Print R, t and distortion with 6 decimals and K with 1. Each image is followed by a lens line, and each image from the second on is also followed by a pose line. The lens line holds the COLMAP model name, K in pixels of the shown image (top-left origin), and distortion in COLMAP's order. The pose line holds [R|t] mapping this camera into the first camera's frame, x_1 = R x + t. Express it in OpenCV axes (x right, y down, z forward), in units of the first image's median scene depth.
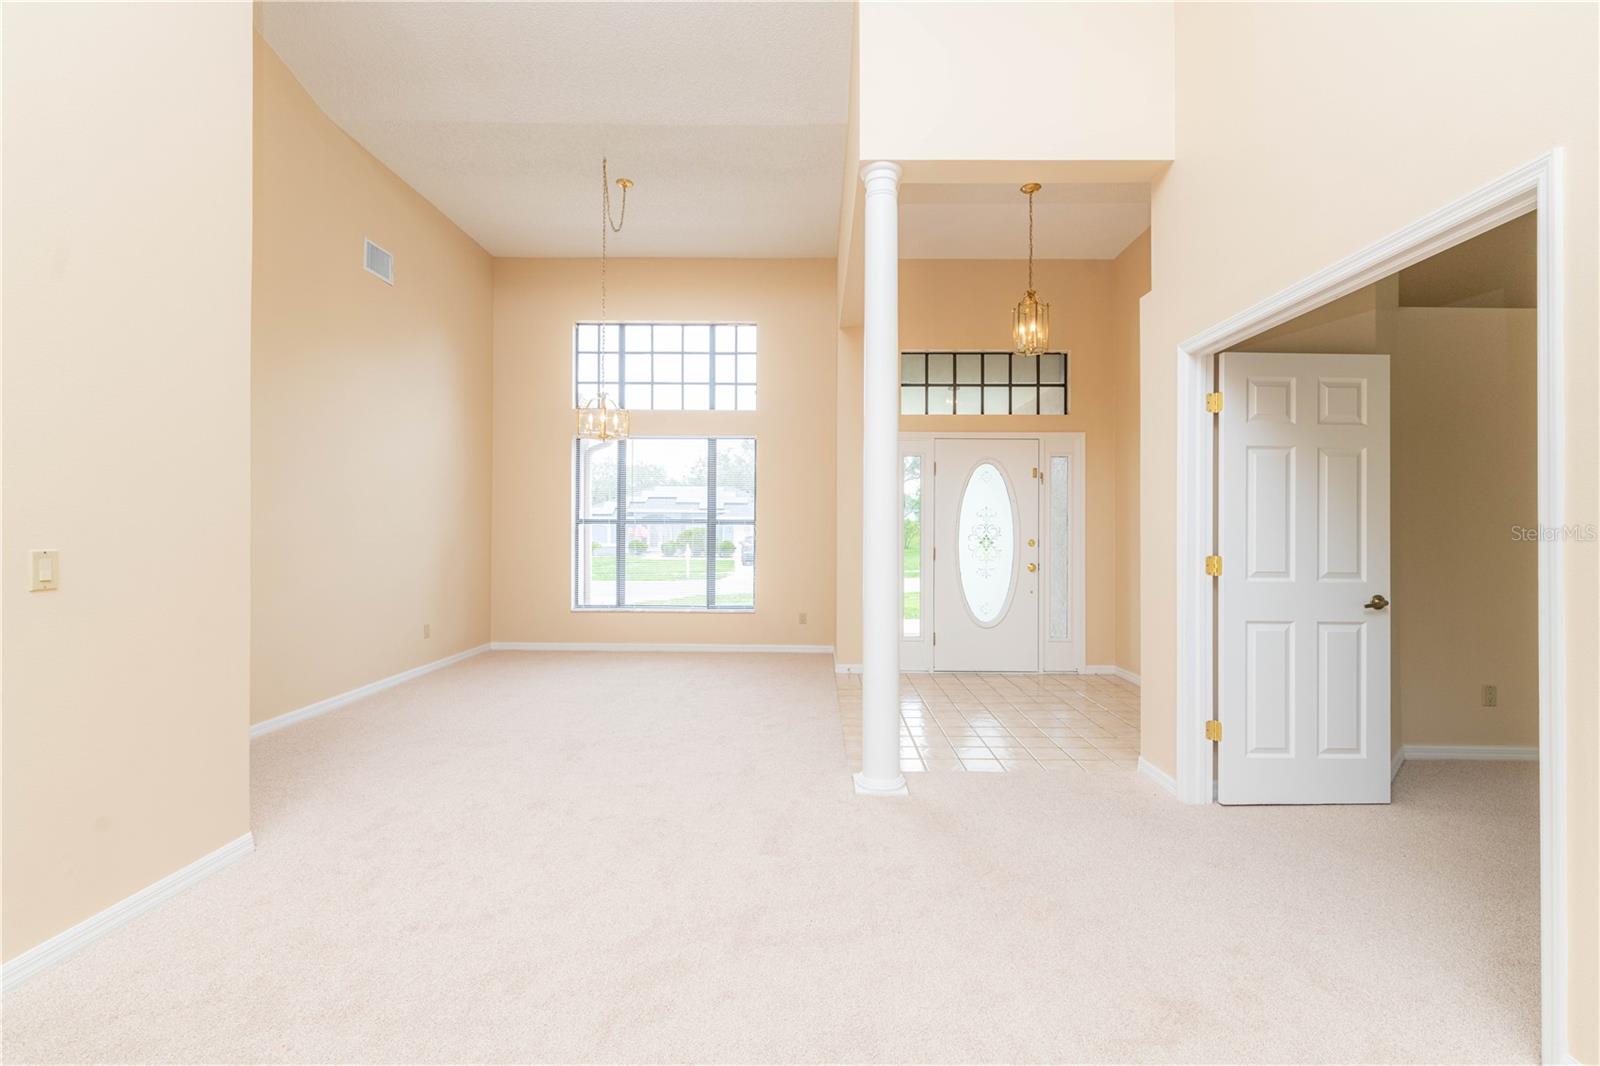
lens RADIAL K [[693.3, 0, 809.3], [0, 693.3, 525.8], [0, 0, 1]] dist [-0.000693, -0.000476]
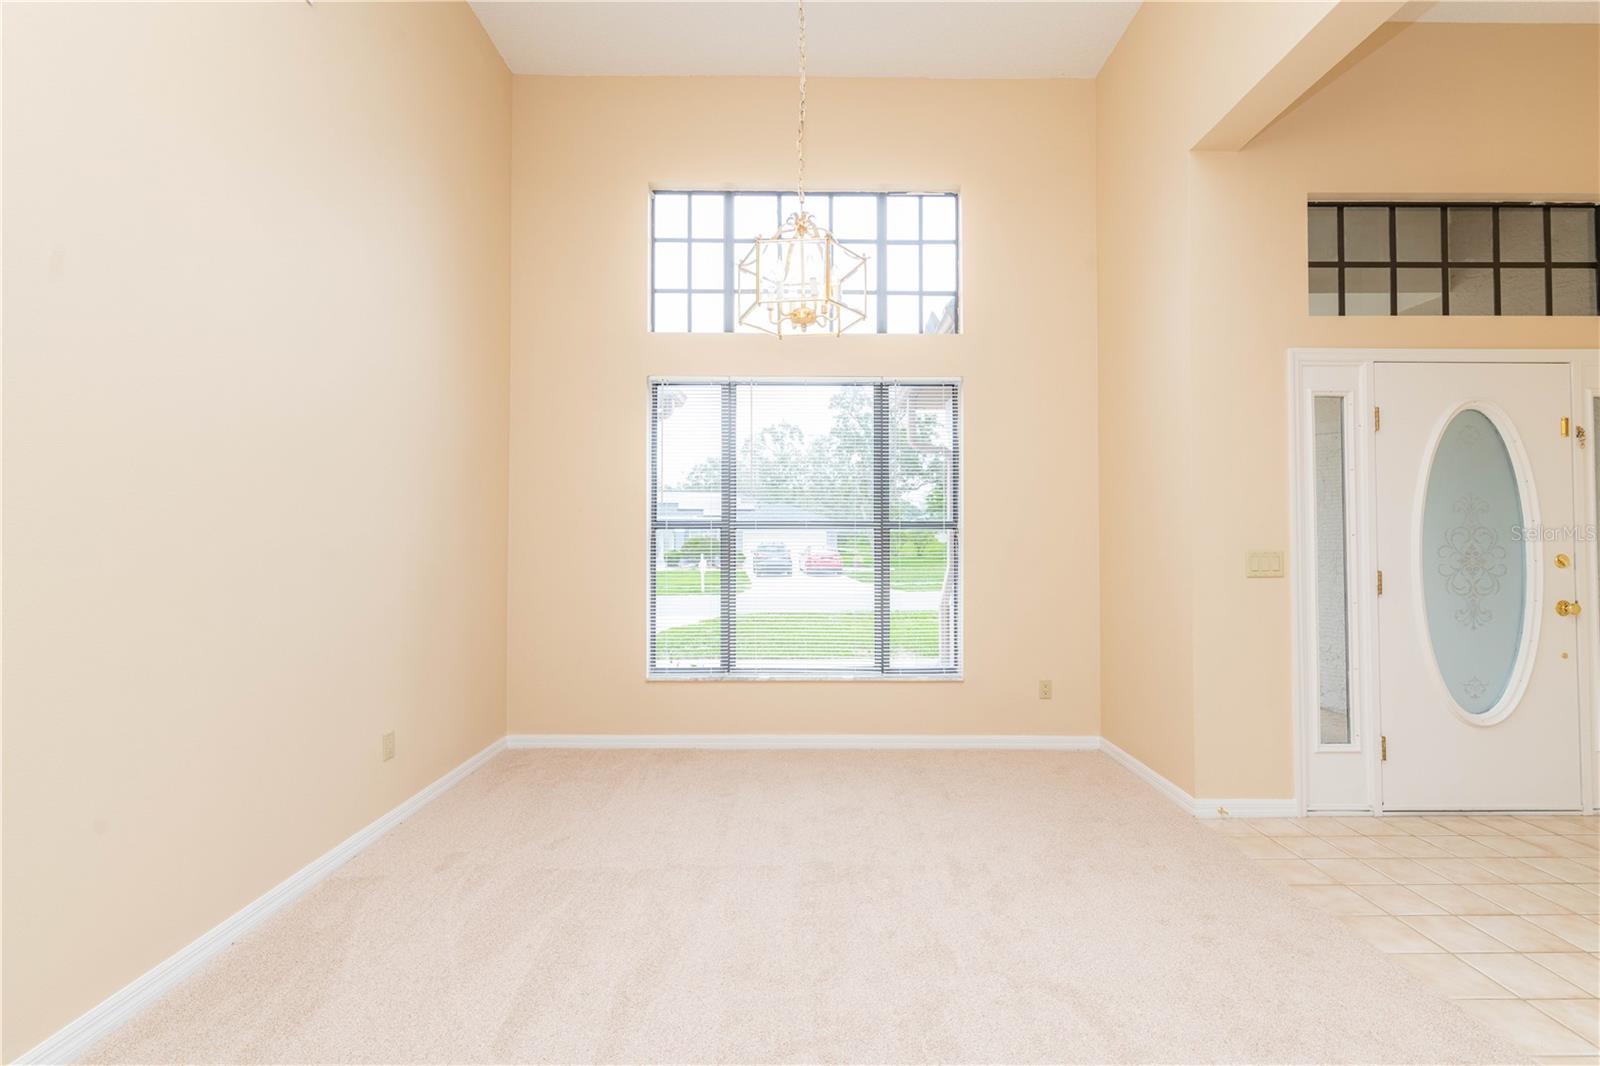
lens RADIAL K [[682.0, 0, 806.8], [0, 682.0, 528.1], [0, 0, 1]] dist [0.000611, 0.000394]
pose [[0.999759, -0.006527, 0.020962, -0.217542], [0.006683, 0.999950, -0.007388, 0.000121], [-0.020913, 0.007527, 0.999753, 0.418861]]
